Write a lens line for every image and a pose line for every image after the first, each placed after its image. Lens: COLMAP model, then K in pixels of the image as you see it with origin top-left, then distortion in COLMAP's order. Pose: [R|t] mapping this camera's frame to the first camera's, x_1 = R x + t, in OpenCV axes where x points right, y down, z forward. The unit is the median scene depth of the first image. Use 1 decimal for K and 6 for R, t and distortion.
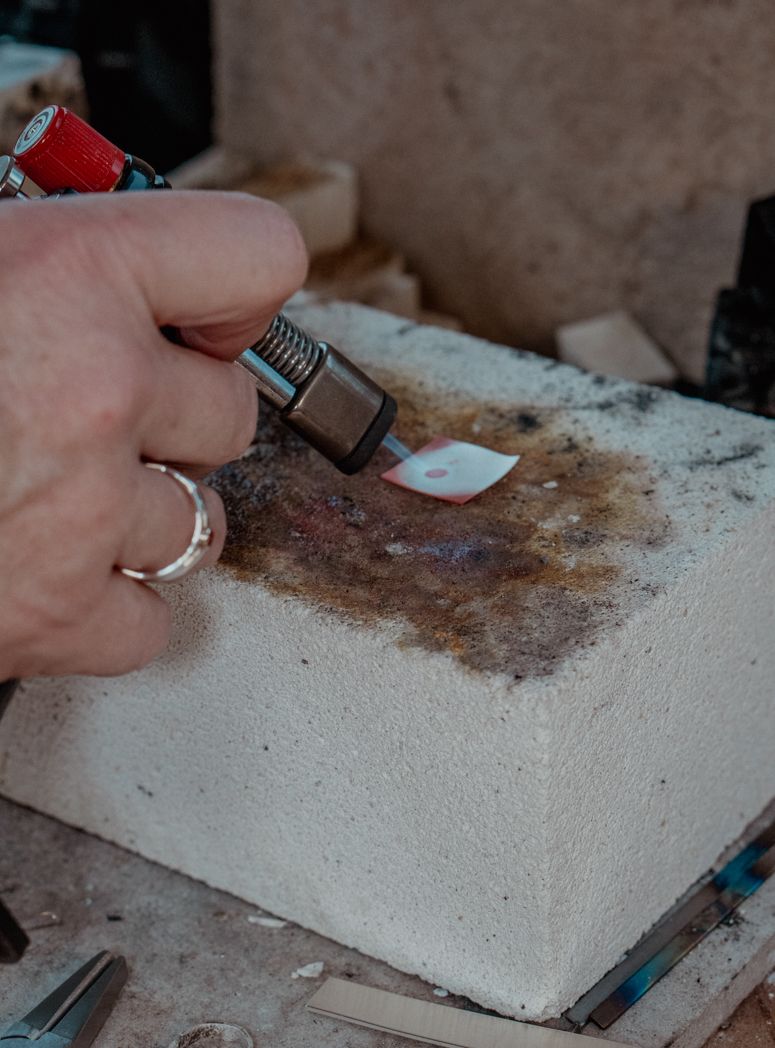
lens RADIAL K [[2487.1, 0, 387.5], [0, 2487.1, 524.0], [0, 0, 1]] dist [0.387529, -0.967244]
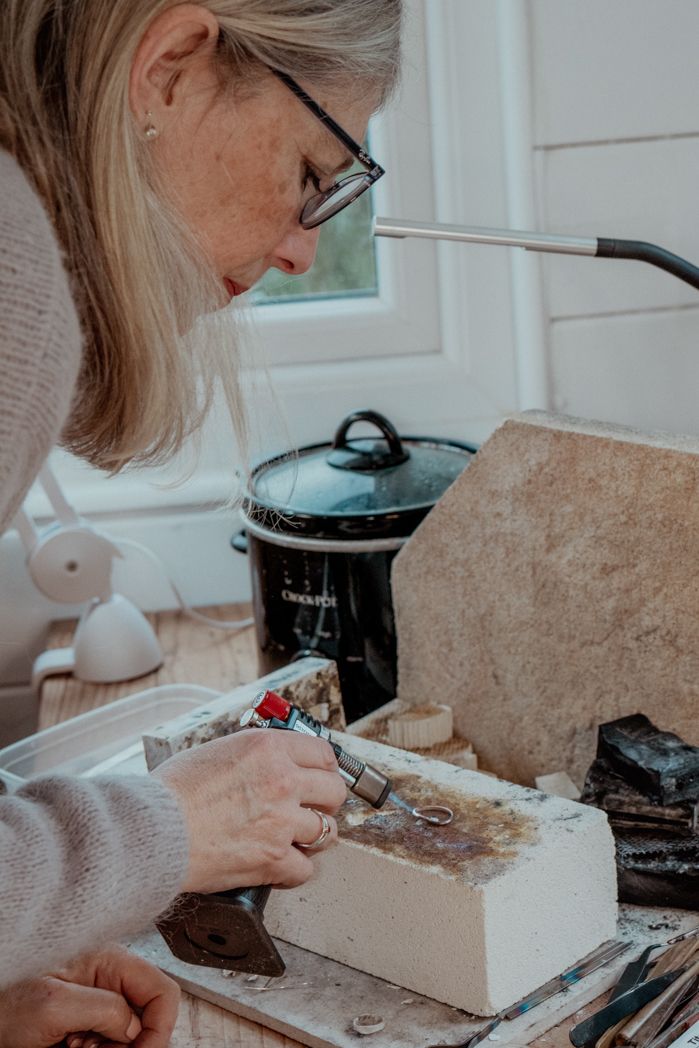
lens RADIAL K [[2327.8, 0, 349.5], [0, 2327.8, 524.0], [0, 0, 1]] dist [0.198724, 0.128053]
pose [[0.992514, 0.003206, -0.122092, 0.199211], [-0.029244, 0.976815, -0.212081, 0.196411], [0.118581, 0.214063, 0.969595, -1.468680]]
